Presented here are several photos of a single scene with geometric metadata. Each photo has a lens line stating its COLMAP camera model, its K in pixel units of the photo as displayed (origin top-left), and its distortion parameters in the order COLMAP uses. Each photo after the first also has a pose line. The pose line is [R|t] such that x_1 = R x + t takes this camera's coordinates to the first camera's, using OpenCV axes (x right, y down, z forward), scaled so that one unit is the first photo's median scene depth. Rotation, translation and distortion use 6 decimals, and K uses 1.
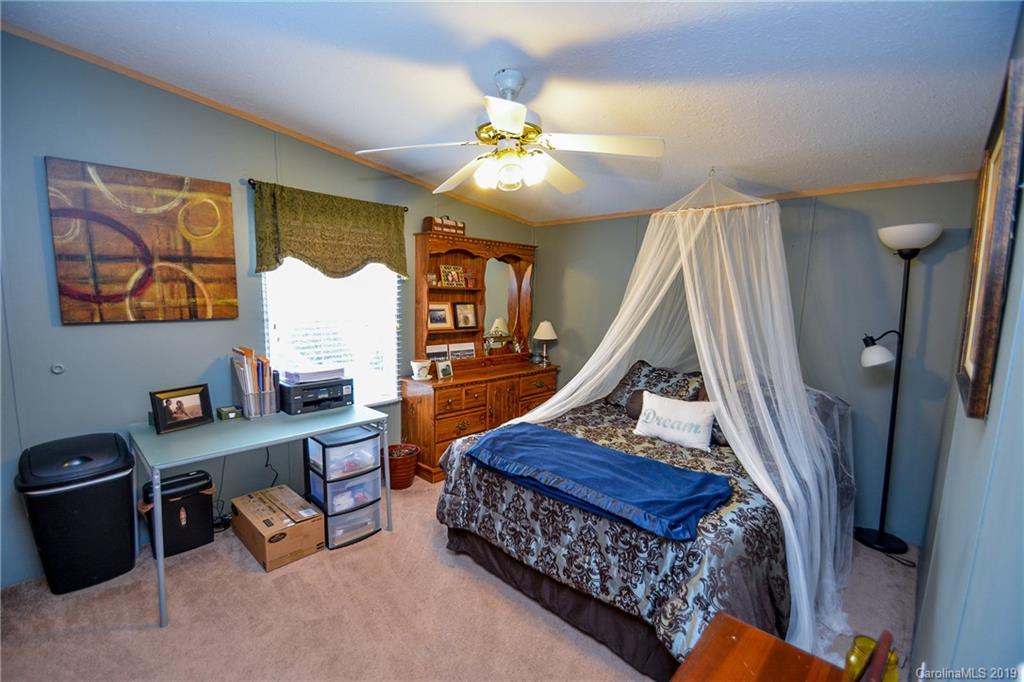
lens RADIAL K [[447.9, 0, 499.0], [0, 447.9, 351.8], [0, 0, 1]] dist [0.017621, -0.018990]
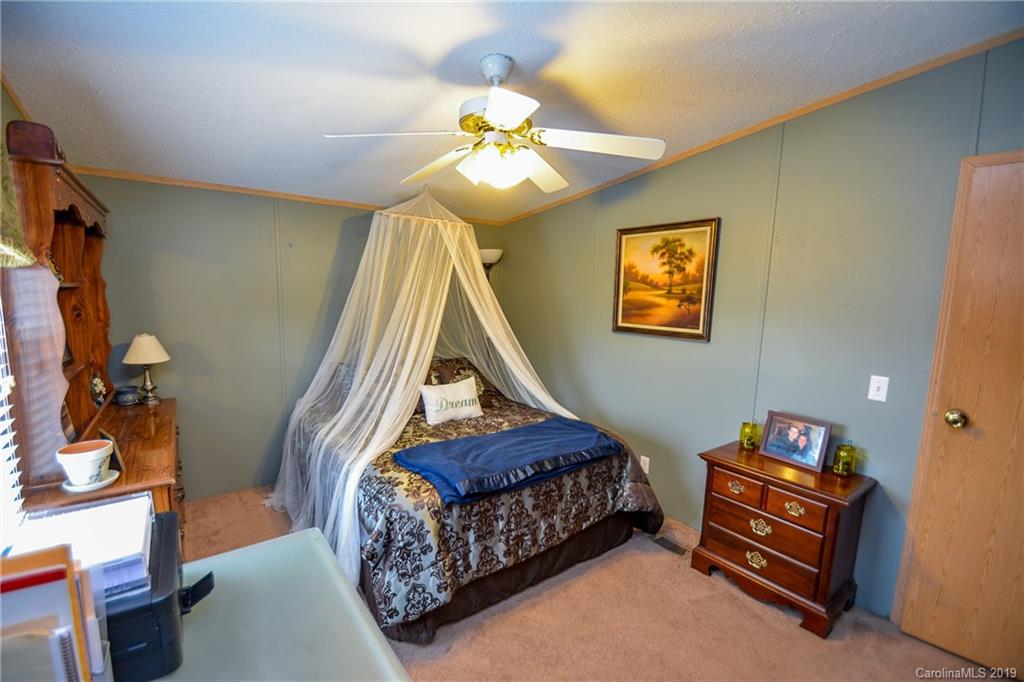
lens RADIAL K [[447.9, 0, 499.0], [0, 447.9, 351.8], [0, 0, 1]] dist [0.017621, -0.018990]
pose [[0.157748, -0.149678, 0.976070, -0.831462], [0.109500, 0.985001, 0.133350, -0.138723], [-0.981389, 0.085844, 0.171771, 0.773966]]
